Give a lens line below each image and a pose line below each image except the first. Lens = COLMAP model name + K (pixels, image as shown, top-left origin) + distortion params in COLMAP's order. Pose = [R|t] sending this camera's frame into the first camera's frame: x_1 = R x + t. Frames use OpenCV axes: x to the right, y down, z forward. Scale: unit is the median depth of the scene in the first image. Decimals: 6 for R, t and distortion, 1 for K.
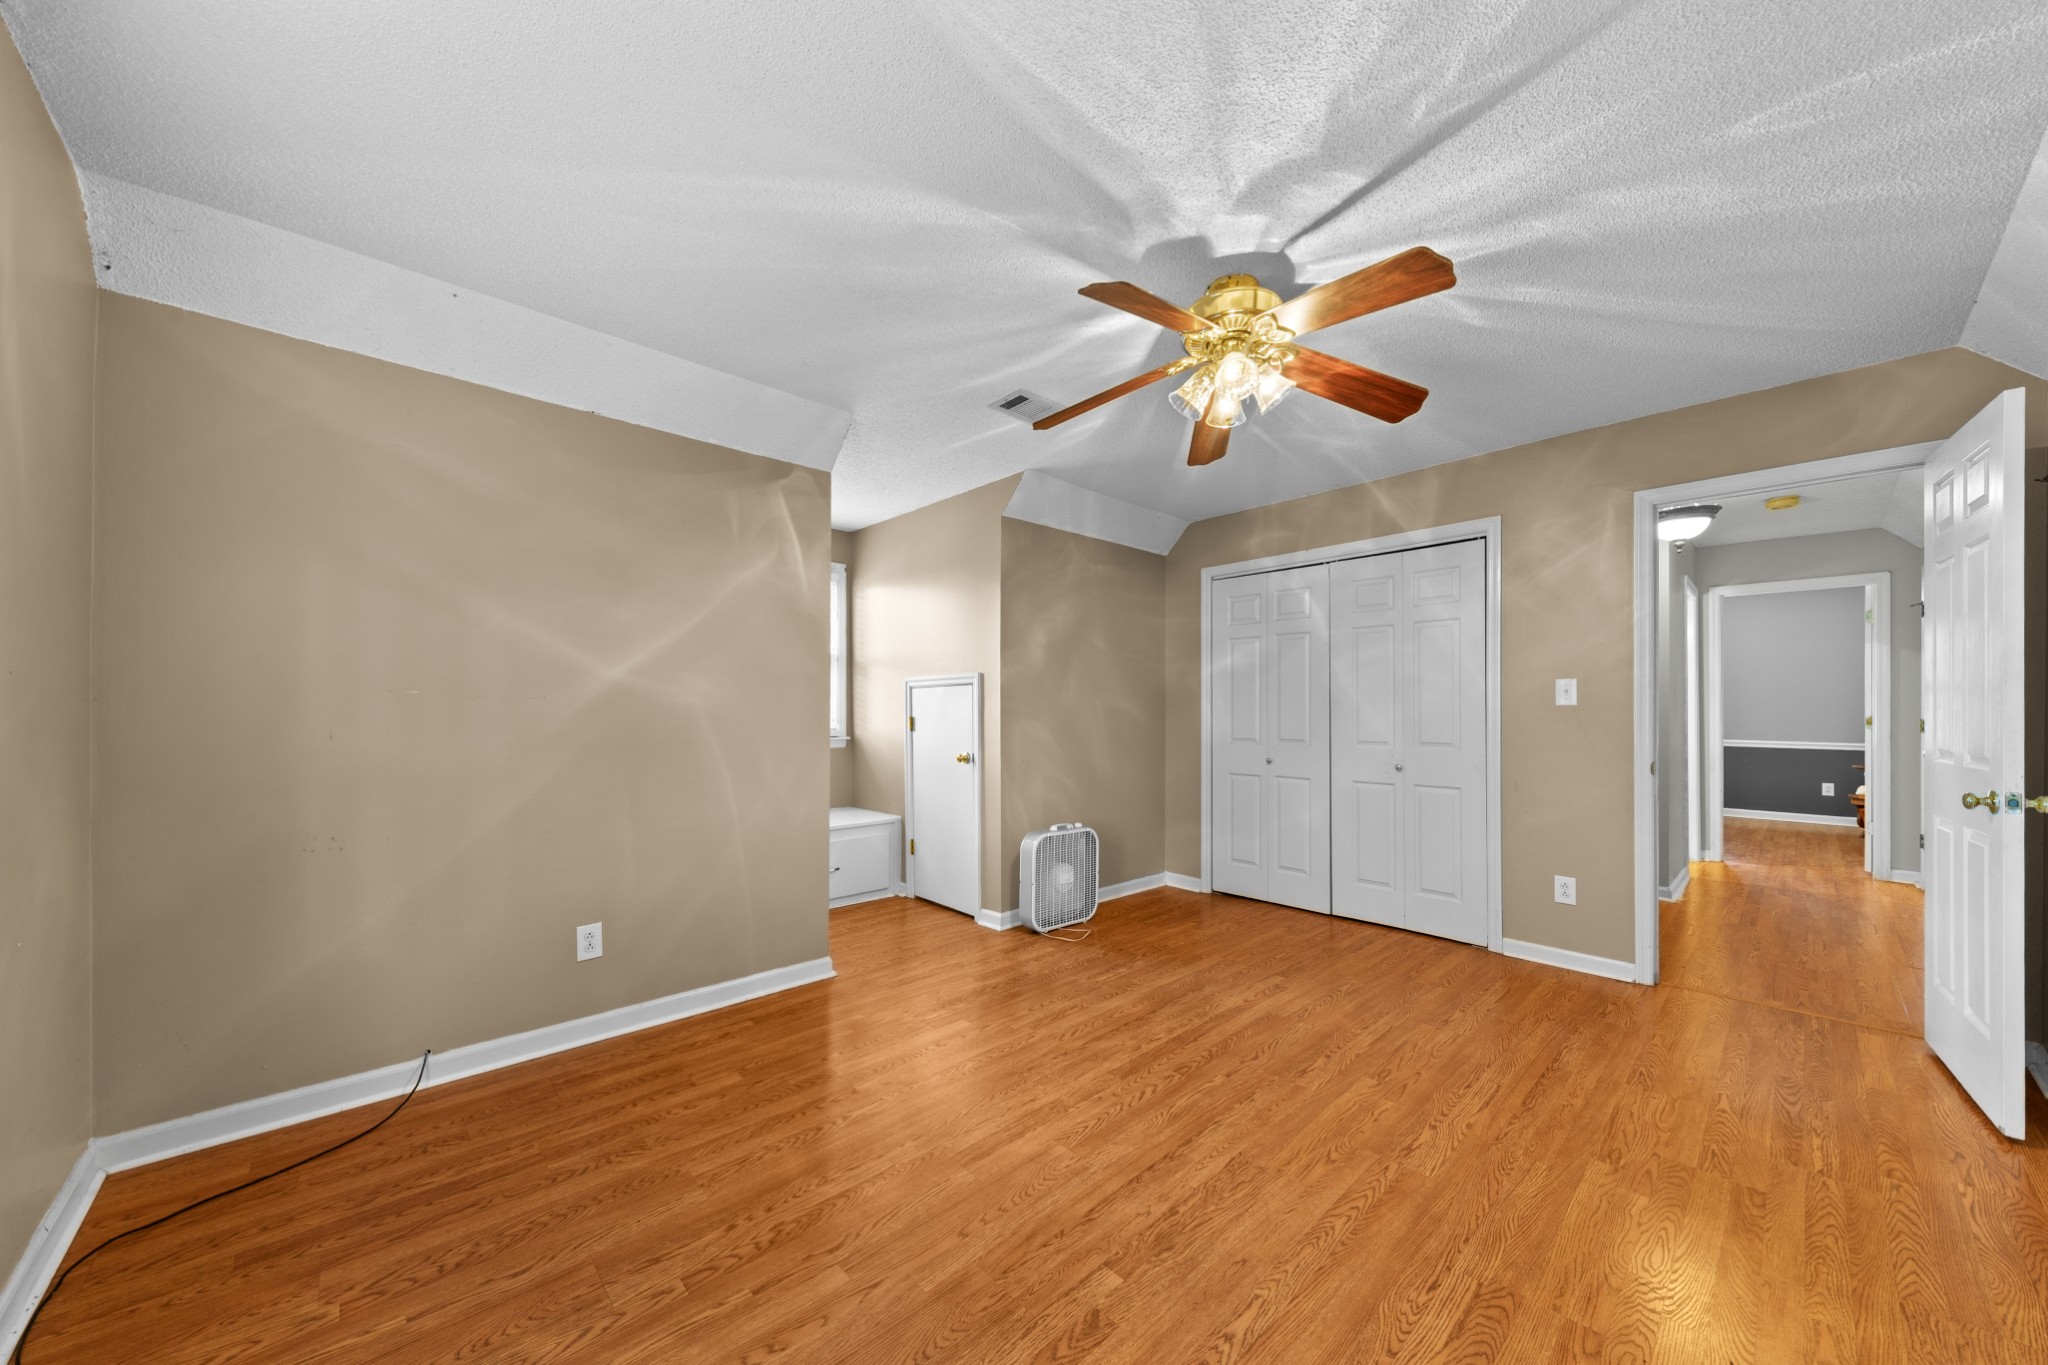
lens RADIAL K [[724.2, 0, 1023.2], [0, 724.2, 714.4], [0, 0, 1]] dist [0.009217, -0.000072]
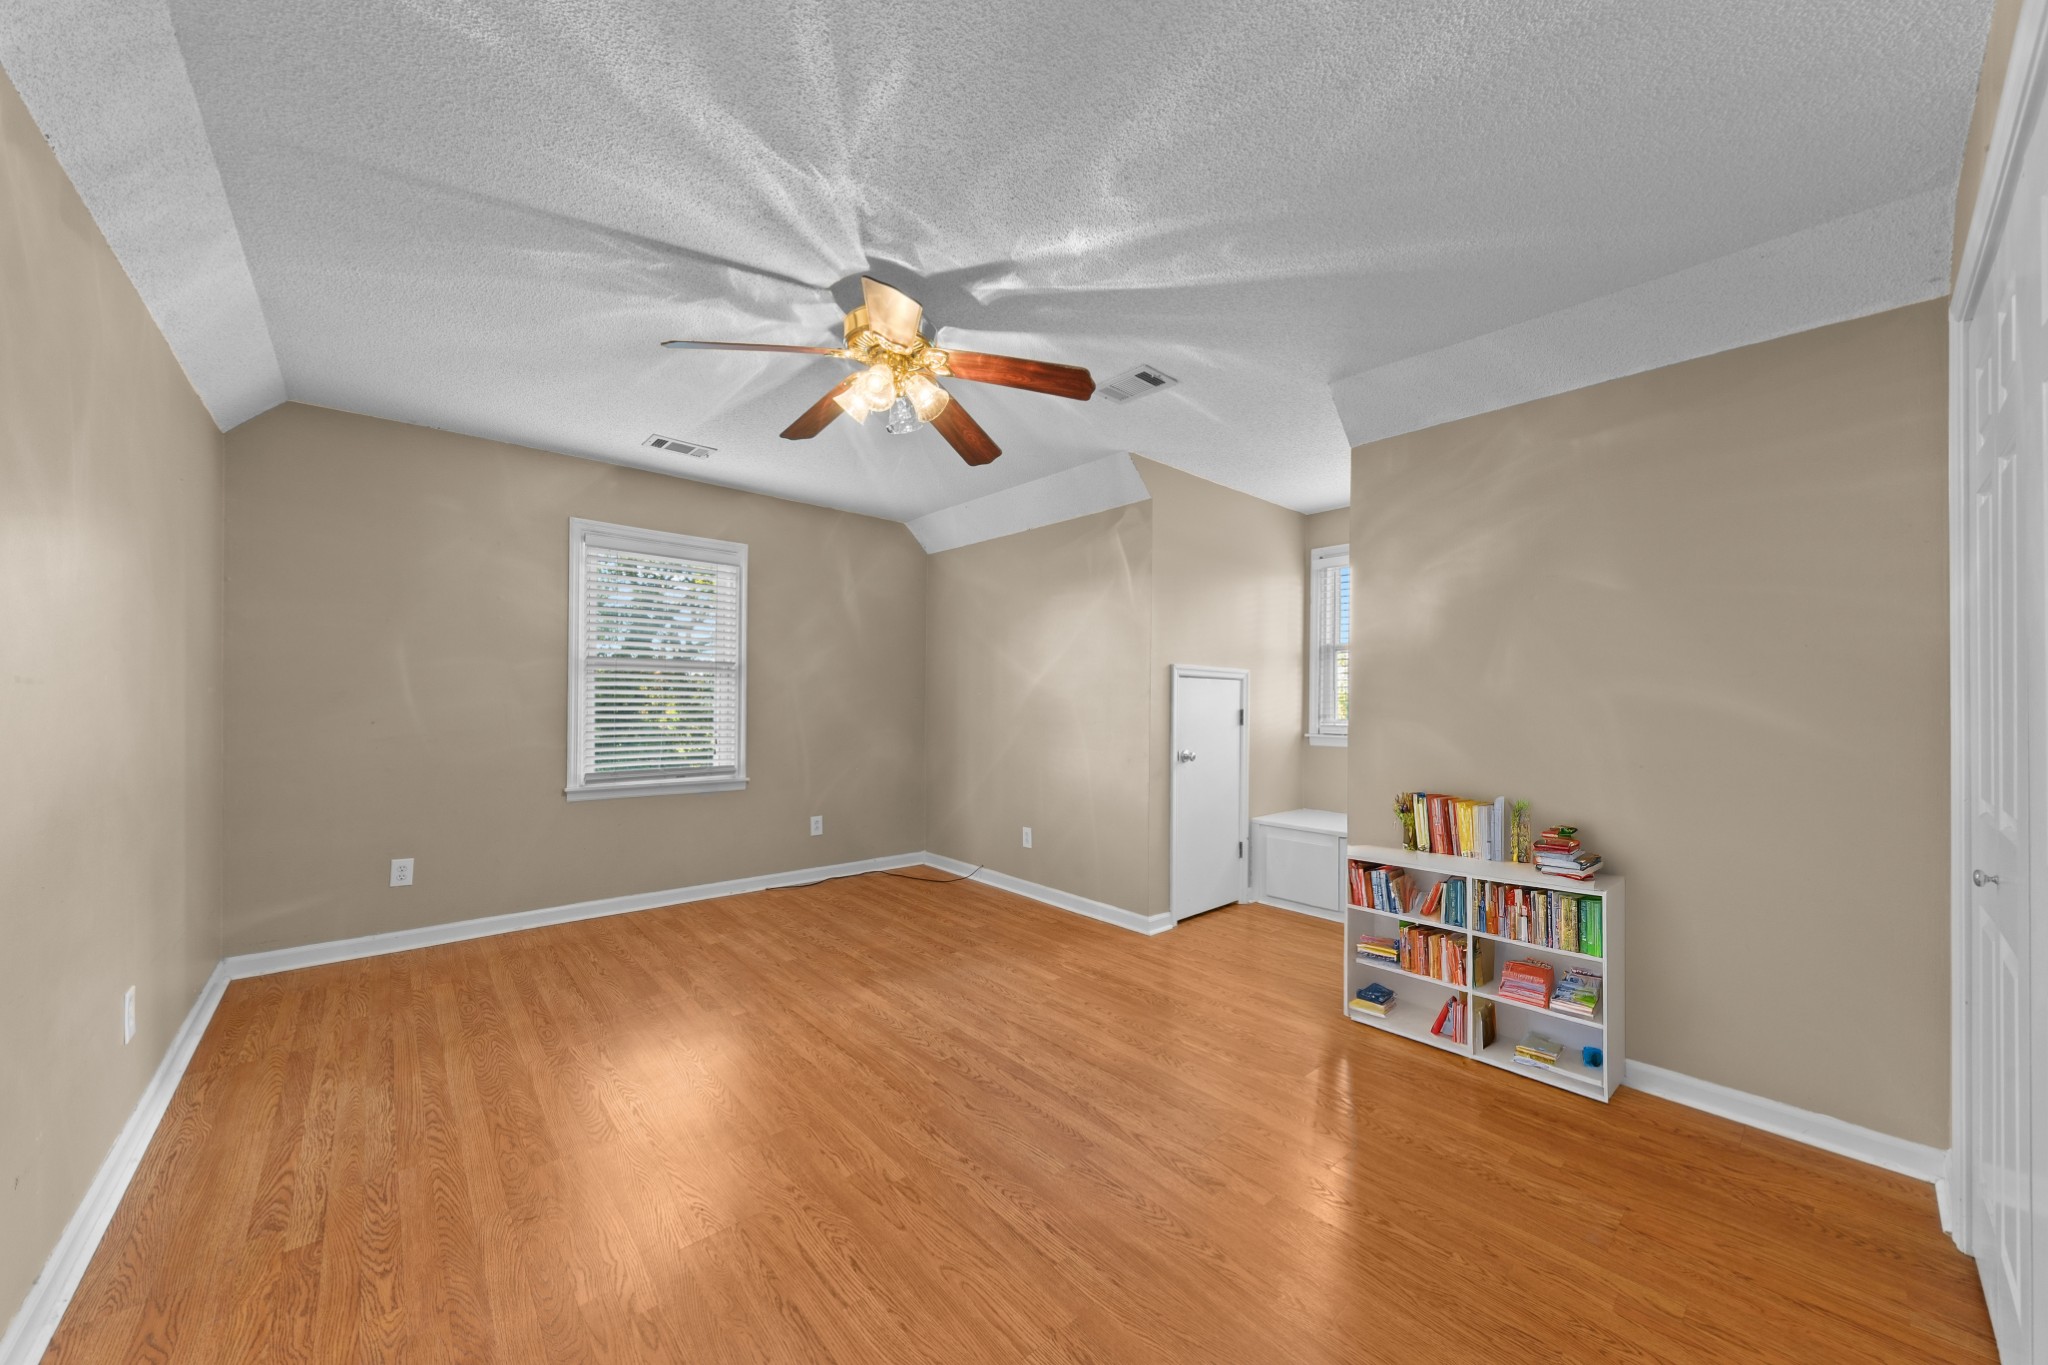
lens RADIAL K [[724.2, 0, 1023.2], [0, 724.2, 714.4], [0, 0, 1]] dist [0.009217, -0.000072]
pose [[-0.032240, 0.014988, -0.999368, 1.317164], [-0.014789, 0.999771, 0.015471, -0.014299], [0.999371, 0.015278, -0.032011, 1.208776]]
